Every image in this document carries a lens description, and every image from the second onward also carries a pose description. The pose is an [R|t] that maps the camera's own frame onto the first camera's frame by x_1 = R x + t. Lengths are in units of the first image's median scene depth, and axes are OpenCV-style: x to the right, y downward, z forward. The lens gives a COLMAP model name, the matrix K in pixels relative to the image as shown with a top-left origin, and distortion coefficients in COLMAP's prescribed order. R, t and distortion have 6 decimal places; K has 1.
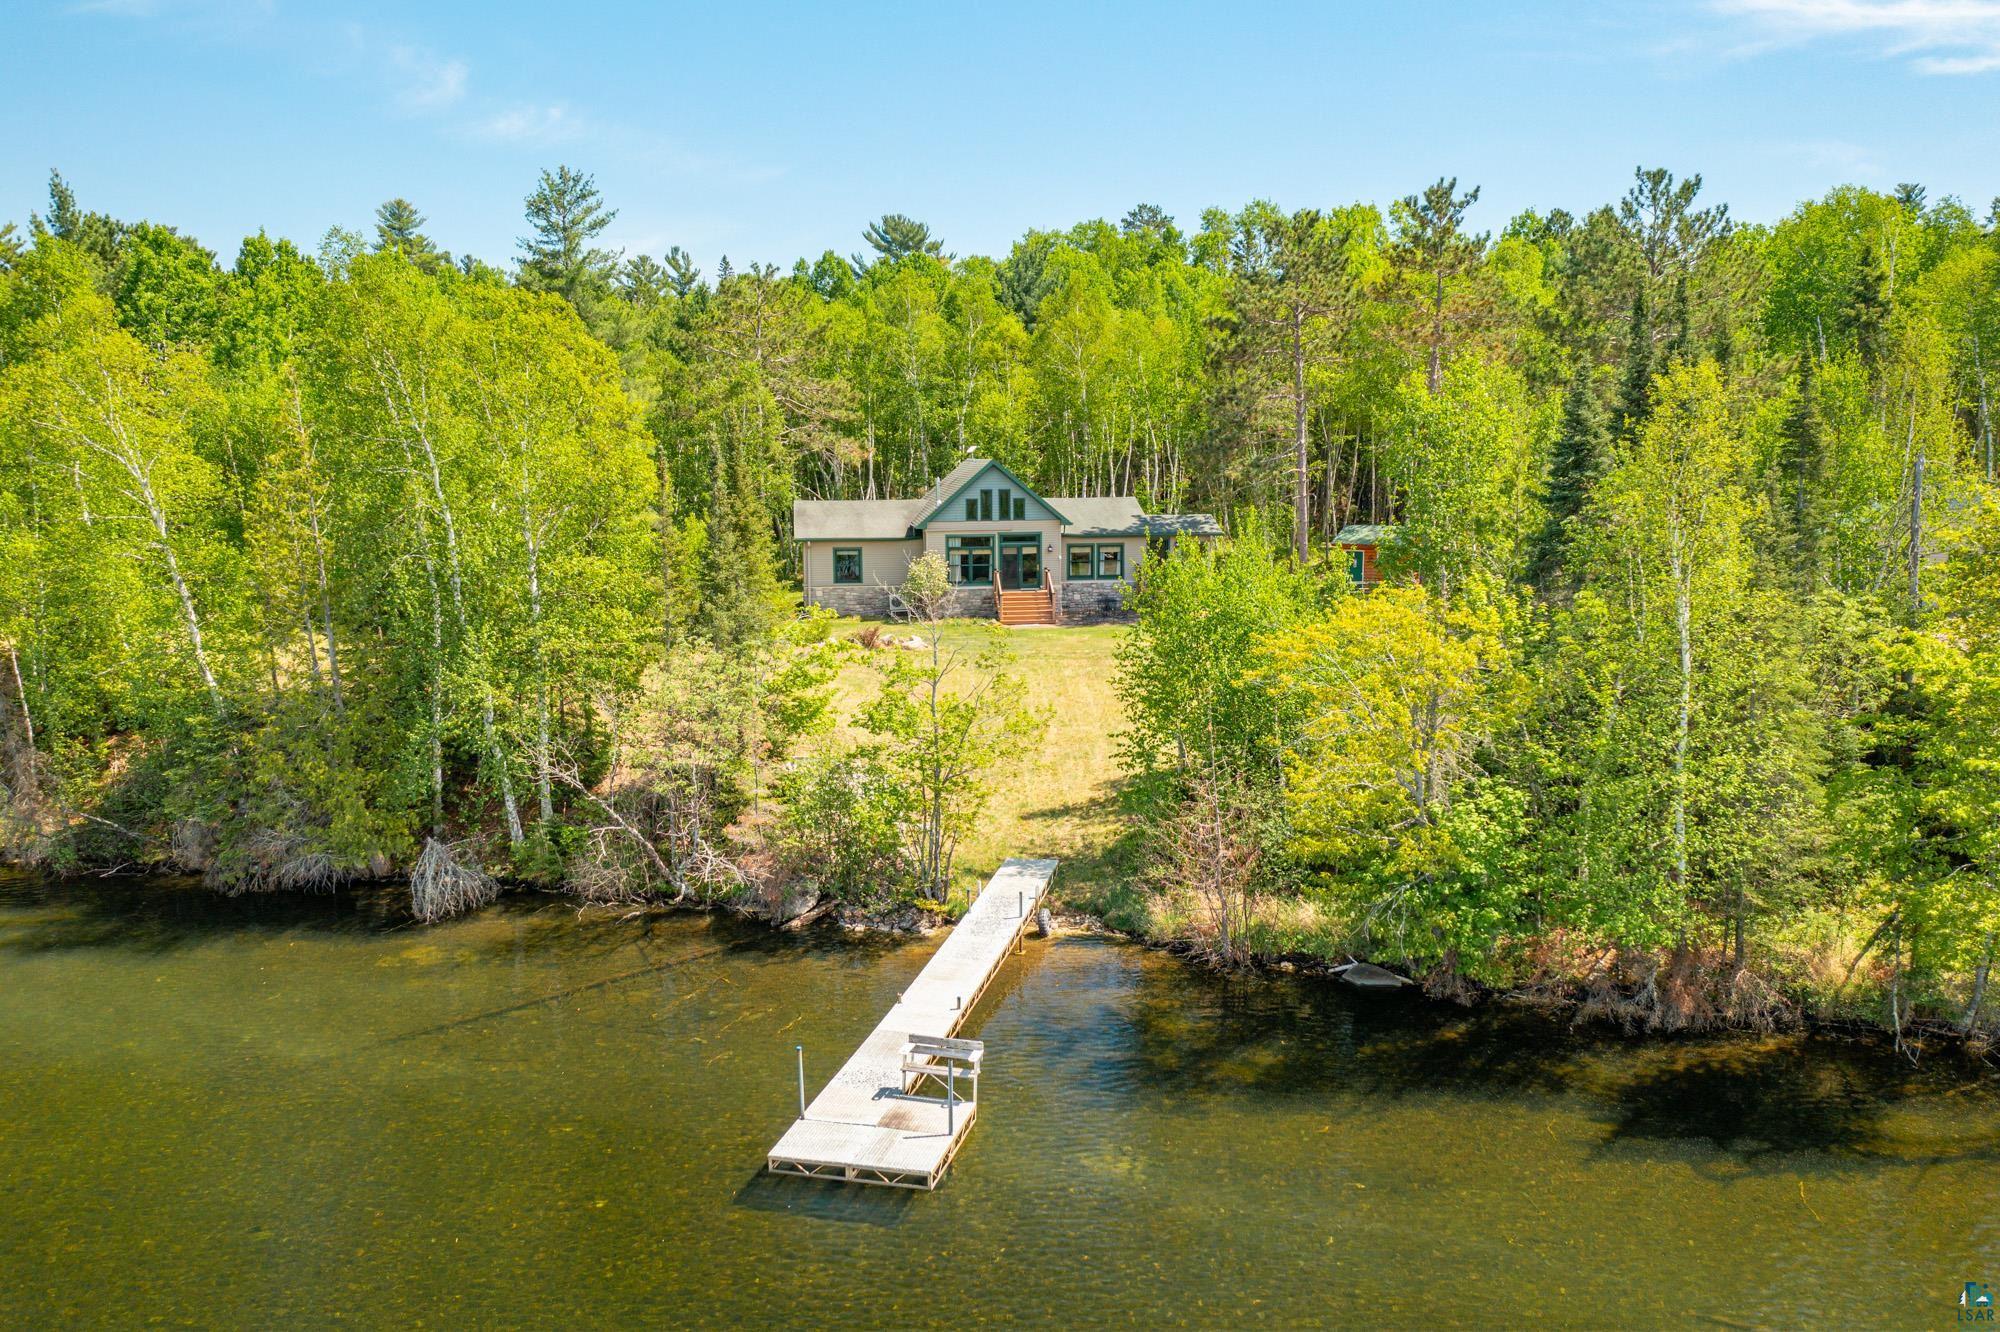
lens RADIAL K [[1589.9, 0, 1000.0], [0, 1589.9, 666.0], [0, 0, 1]] dist [-0.018994, 0.002221]
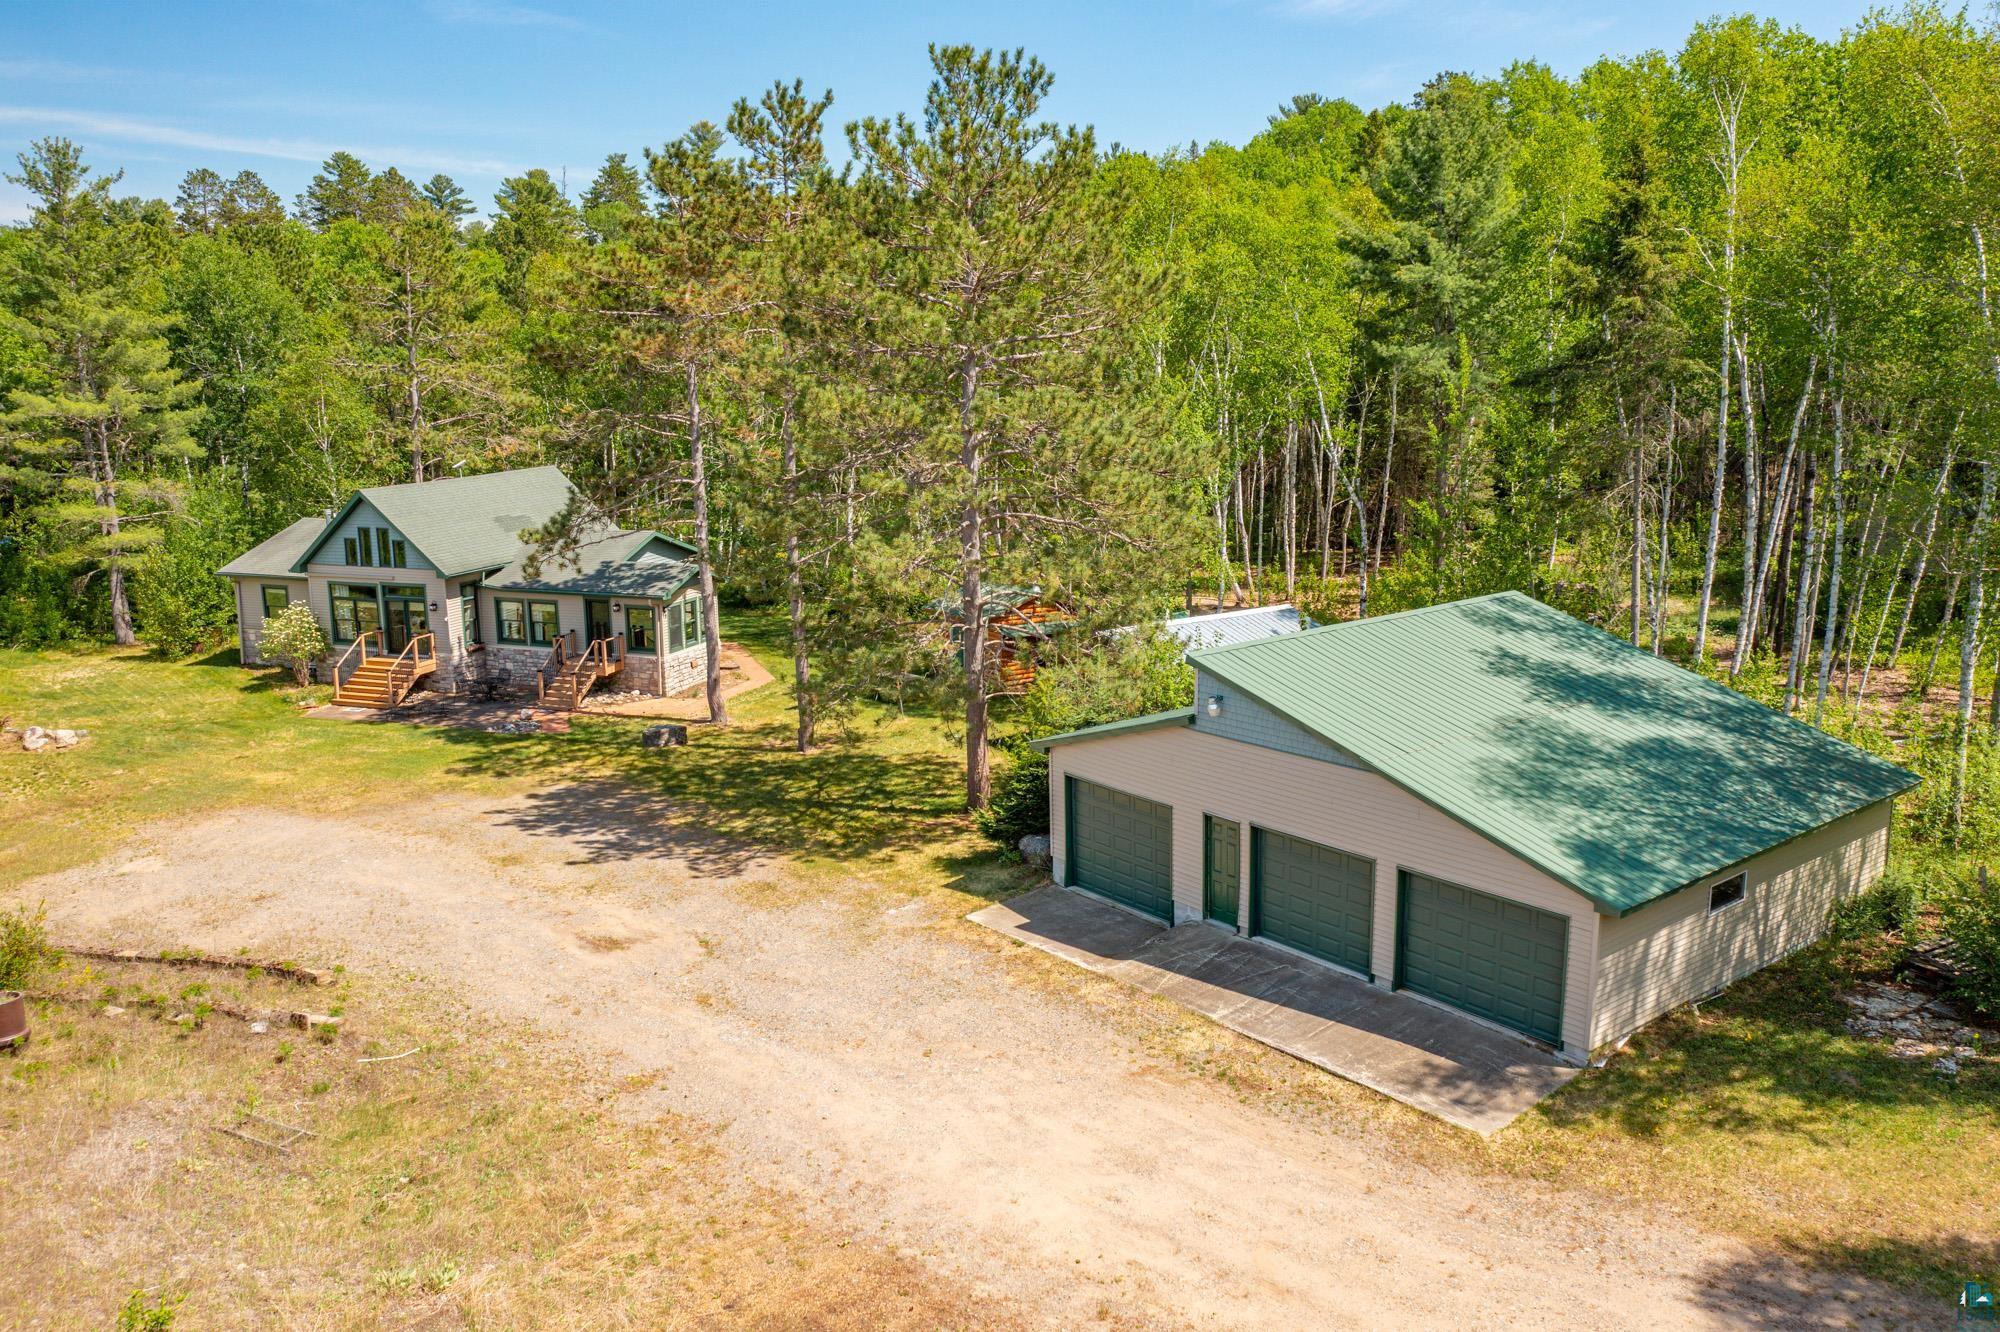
lens RADIAL K [[1584.3, 0, 1006.0], [0, 1584.3, 673.7], [0, 0, 1]] dist [-0.012295, 0.004320]
pose [[0.887835, 0.095951, -0.450048, 0.631139], [-0.059428, 0.993737, 0.094628, -0.131551], [0.456309, -0.057269, 0.887977, 0.446145]]
